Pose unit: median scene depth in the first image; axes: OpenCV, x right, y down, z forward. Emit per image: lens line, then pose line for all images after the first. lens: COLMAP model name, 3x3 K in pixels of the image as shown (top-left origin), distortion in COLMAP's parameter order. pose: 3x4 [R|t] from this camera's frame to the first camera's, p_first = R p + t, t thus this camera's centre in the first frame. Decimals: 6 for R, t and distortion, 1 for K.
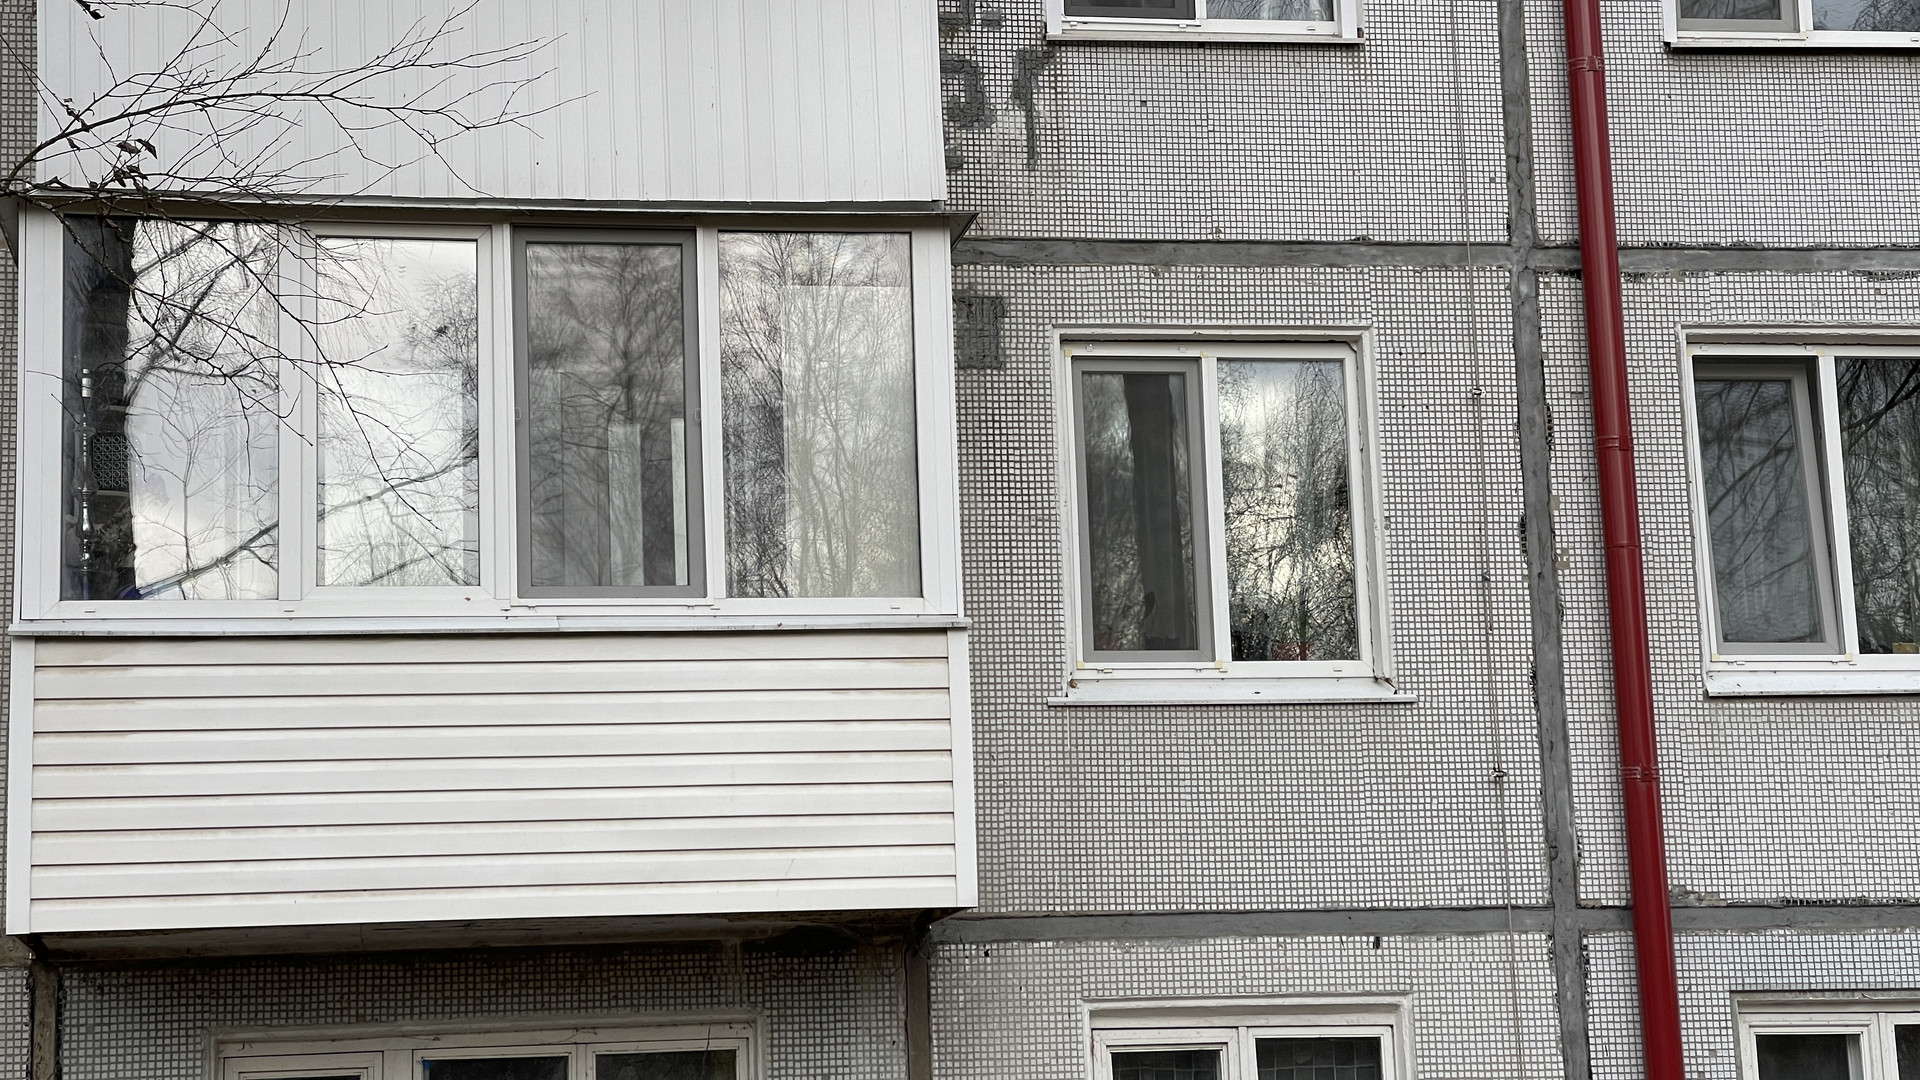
lens RADIAL K [[3513.8, 0, 960.5], [0, 3513.8, 548.4], [0, 0, 1]] dist [0.270568, 0.000000]
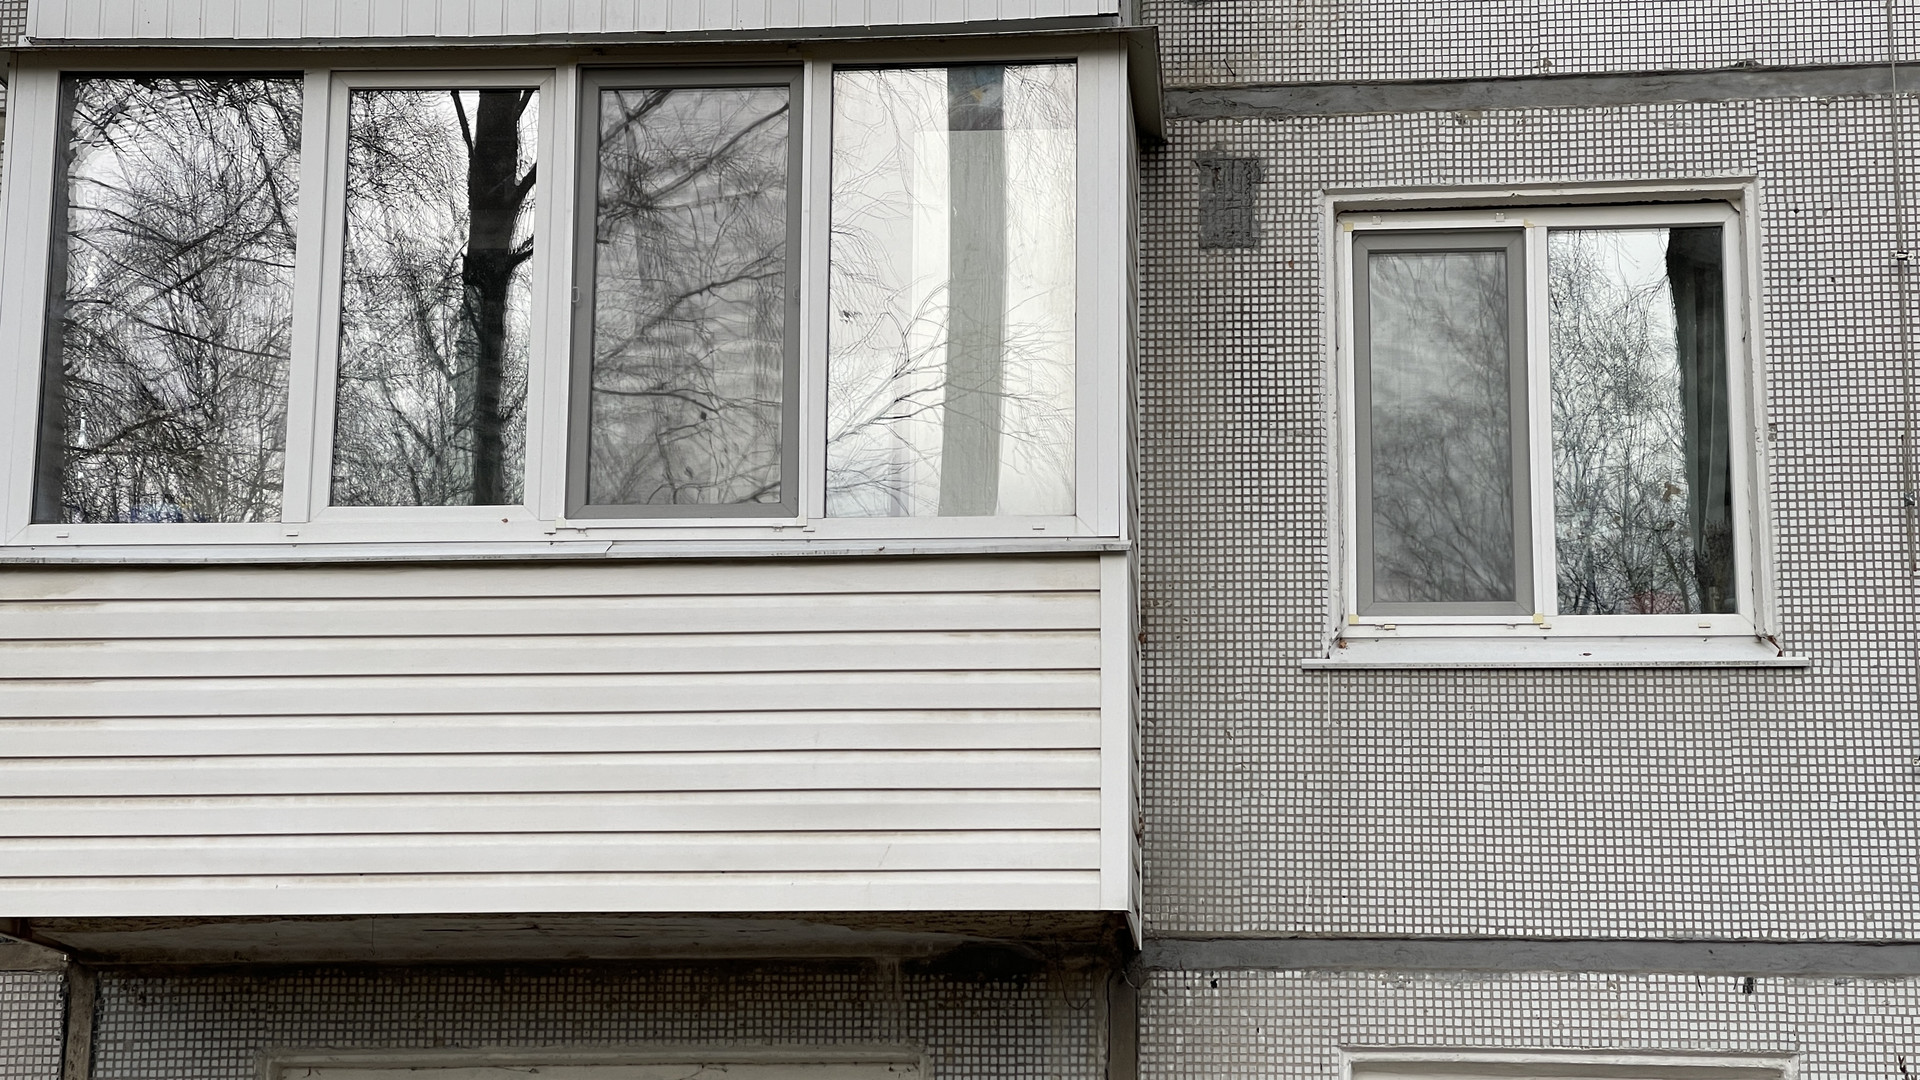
lens RADIAL K [[3513.8, 0, 960.8], [0, 3513.8, 528.1], [0, 0, 1]] dist [0.270568, 0.000000]
pose [[0.961620, -0.017040, -0.273856, 0.167483], [0.004829, 0.998966, -0.045201, 0.048554], [0.274343, 0.042144, 0.960708, 0.225751]]
